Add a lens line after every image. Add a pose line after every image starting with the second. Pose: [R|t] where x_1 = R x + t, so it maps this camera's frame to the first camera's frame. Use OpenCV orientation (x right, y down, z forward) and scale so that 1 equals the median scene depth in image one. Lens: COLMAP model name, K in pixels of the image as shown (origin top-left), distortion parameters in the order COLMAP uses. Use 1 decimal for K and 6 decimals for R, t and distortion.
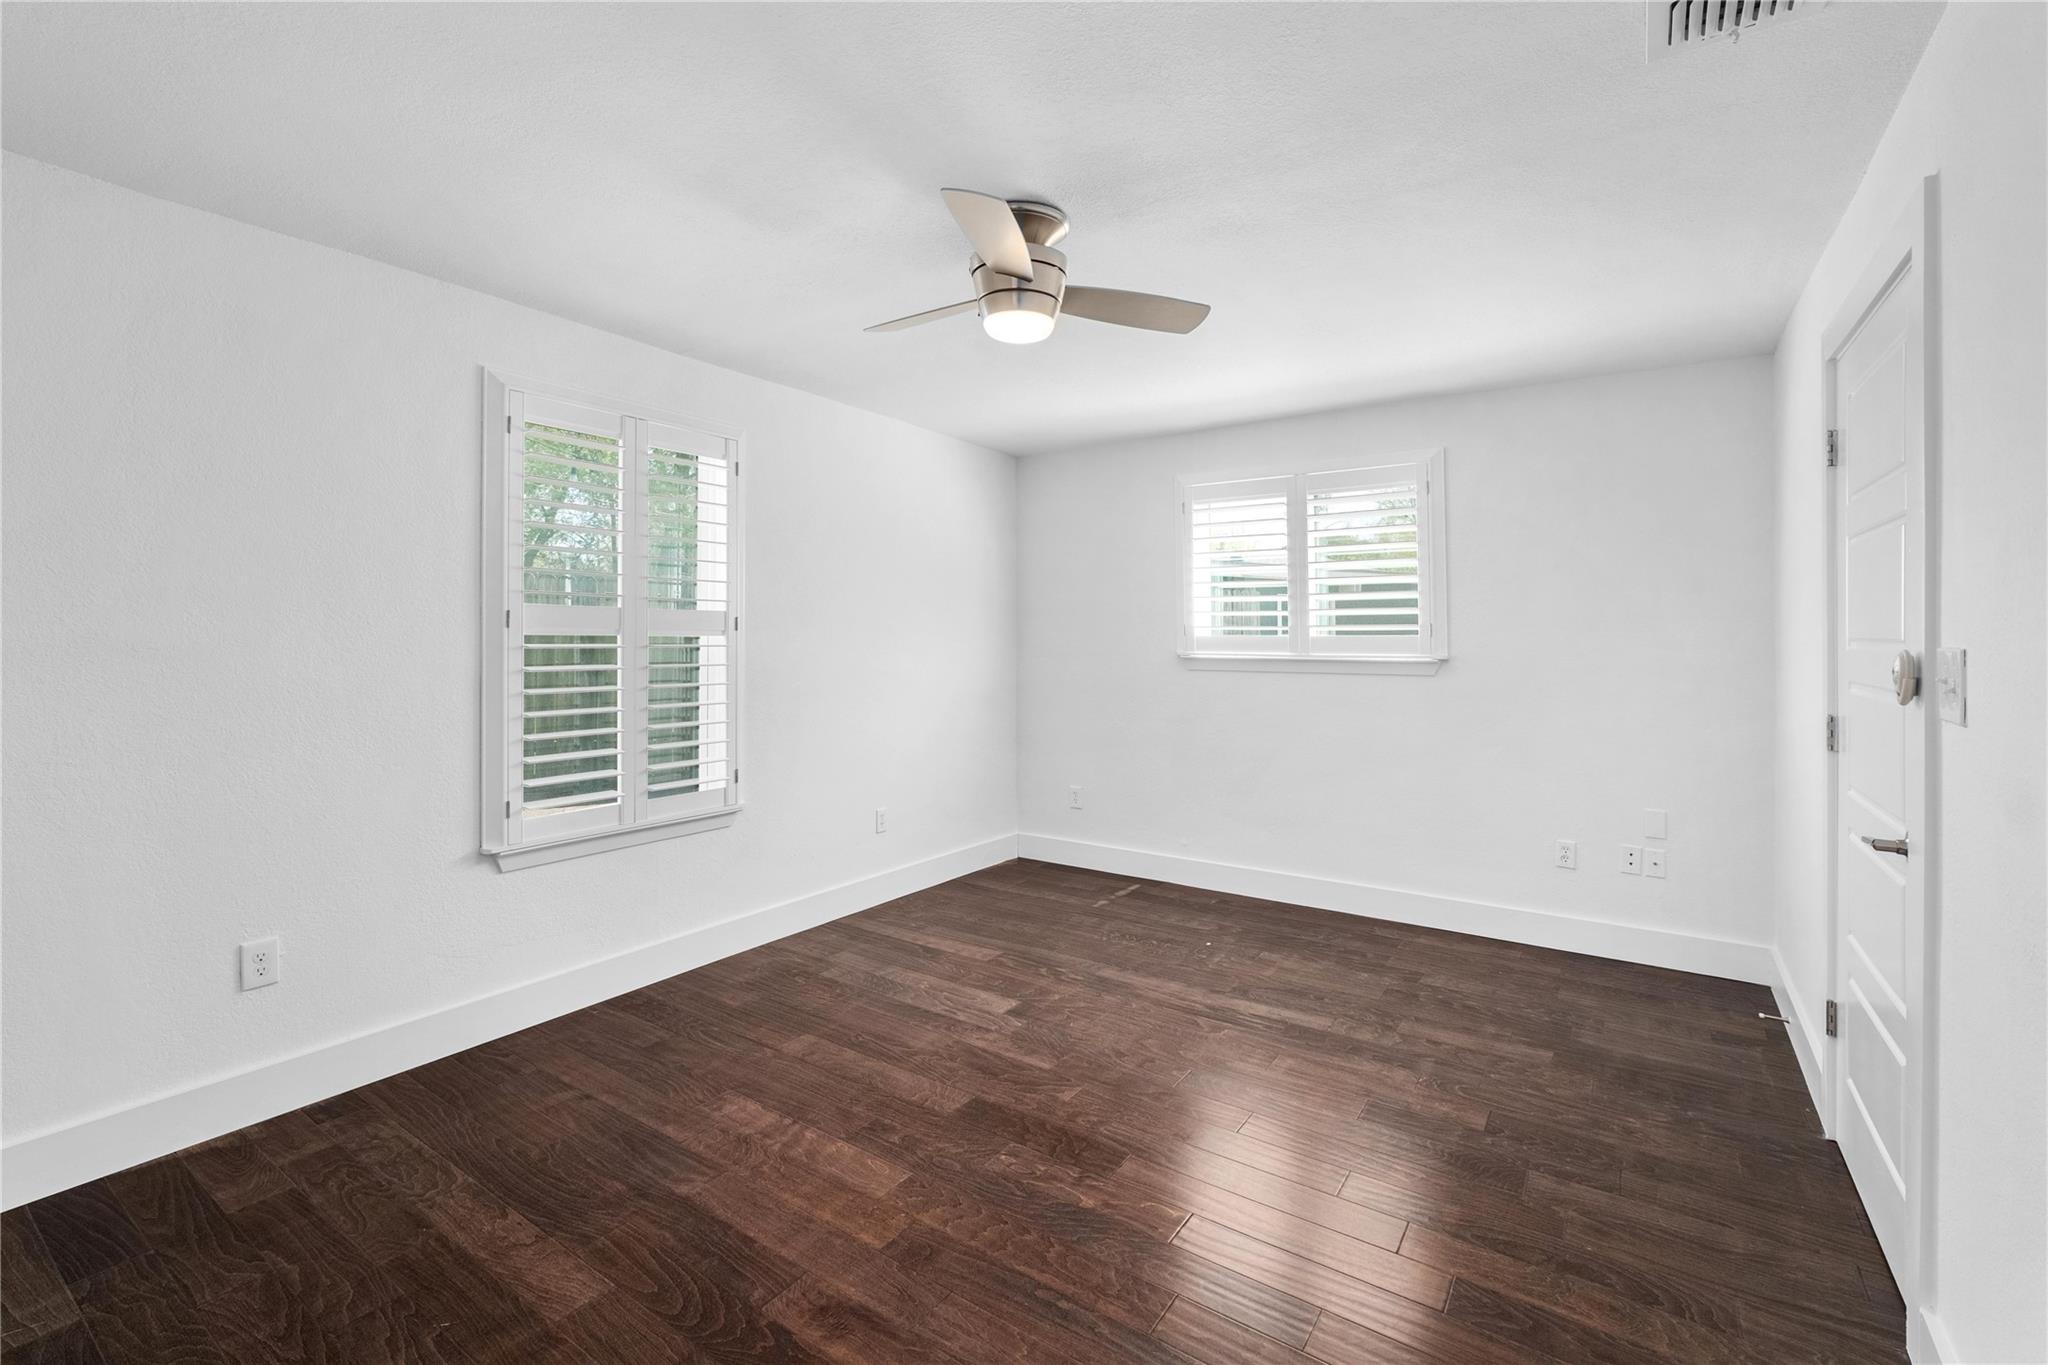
lens RADIAL K [[896.6, 0, 1022.0], [0, 896.6, 640.1], [0, 0, 1]] dist [0.000009, -0.000003]
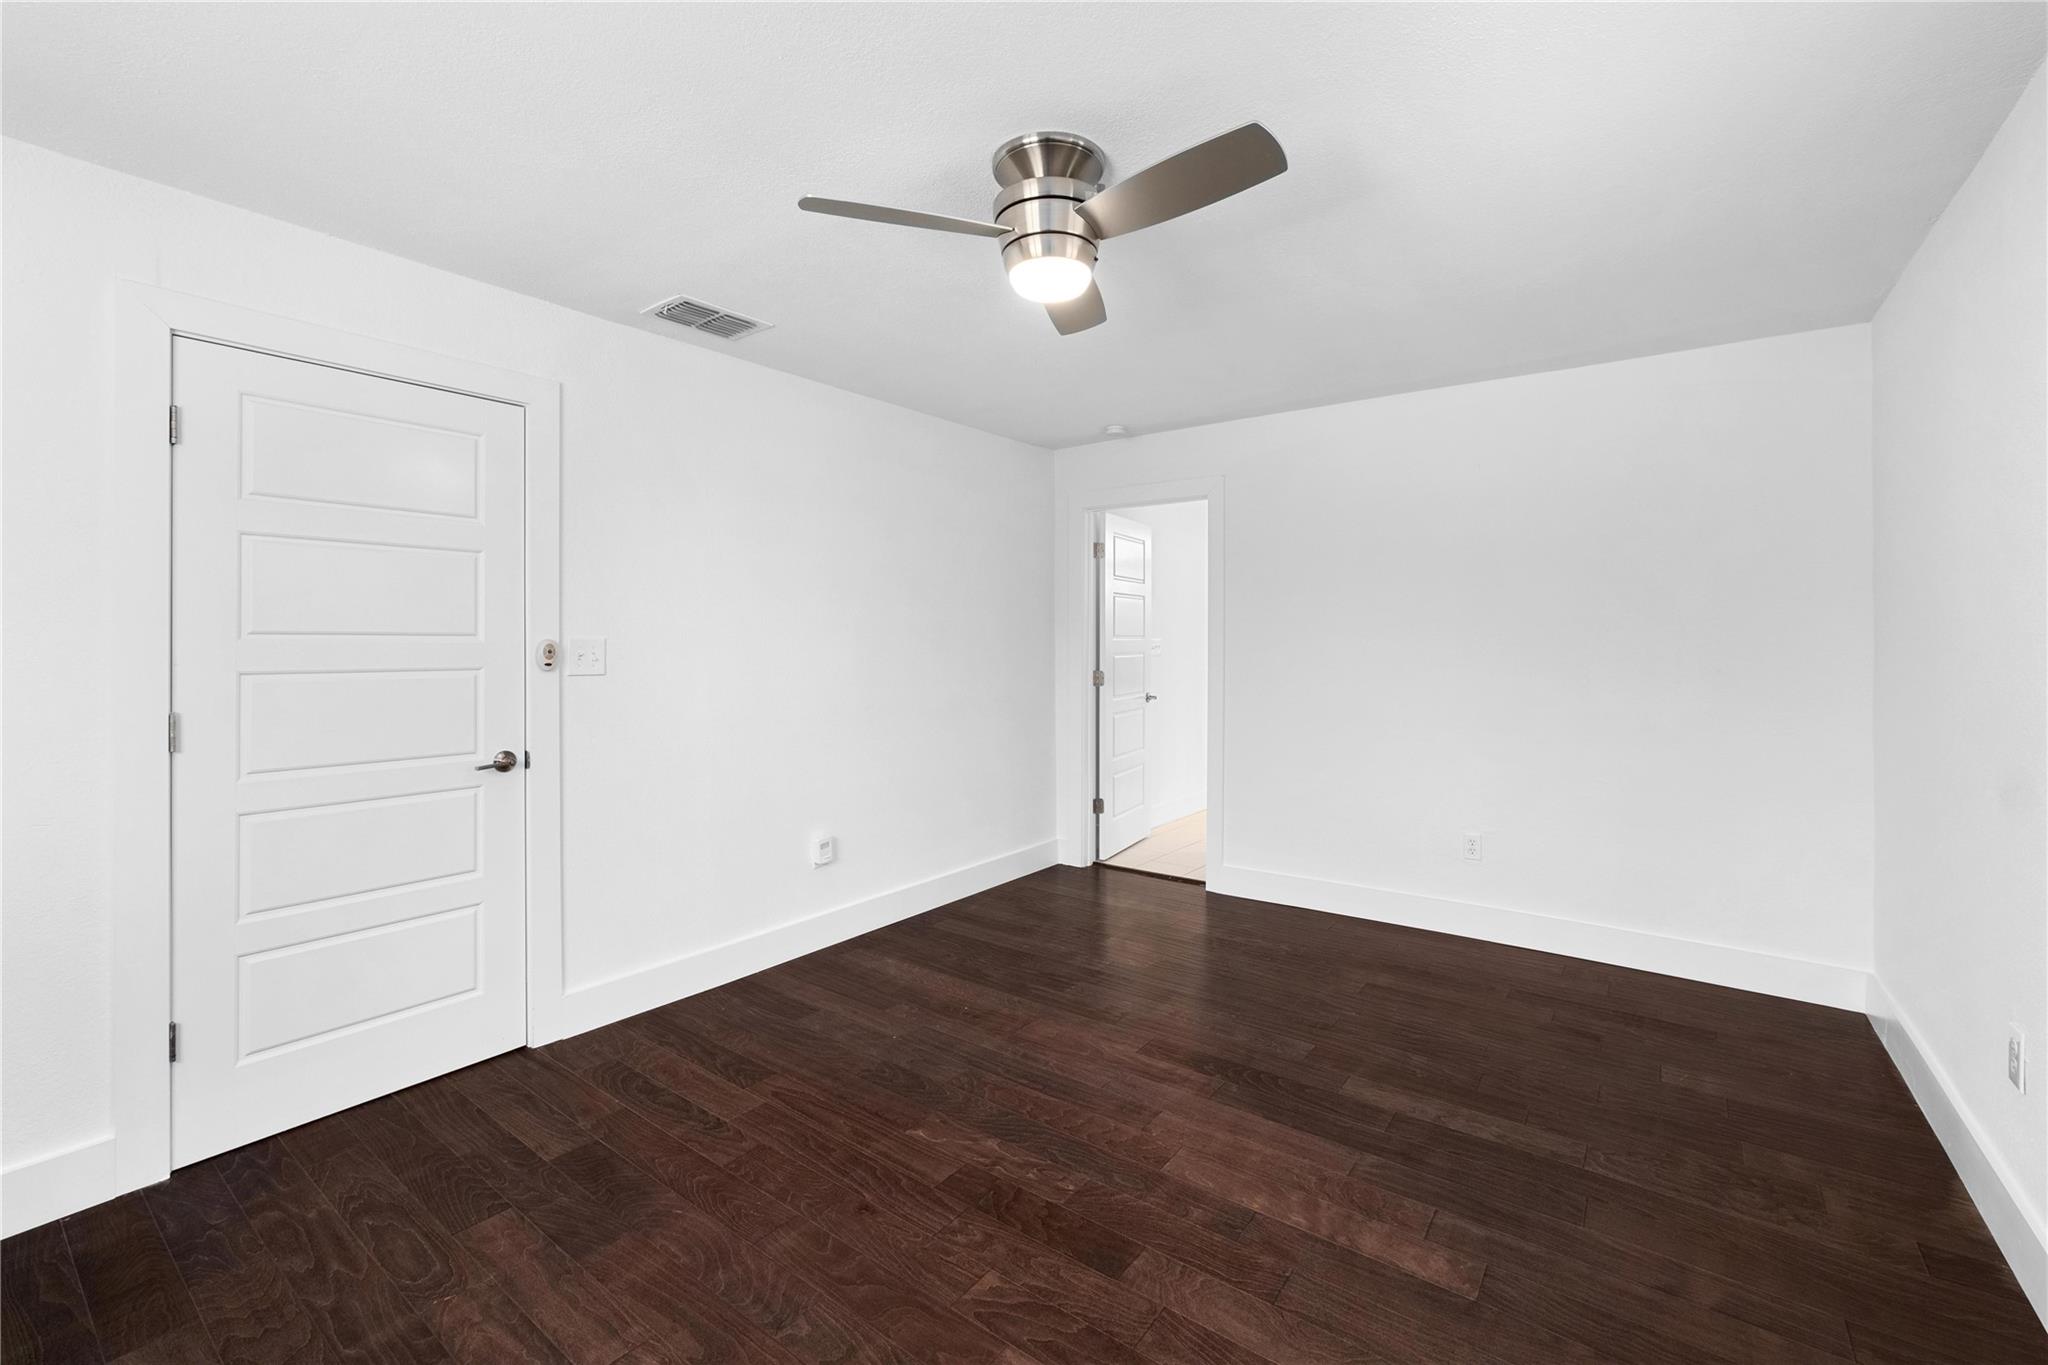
lens RADIAL K [[859.9, 0, 1024.4], [0, 859.9, 635.0], [0, 0, 1]] dist [-0.000065, -0.000014]
pose [[-0.999222, -0.007478, 0.038727, -0.002601], [-0.007457, 0.999972, 0.000690, -0.003610], [-0.038731, 0.000401, -0.999250, 1.895371]]
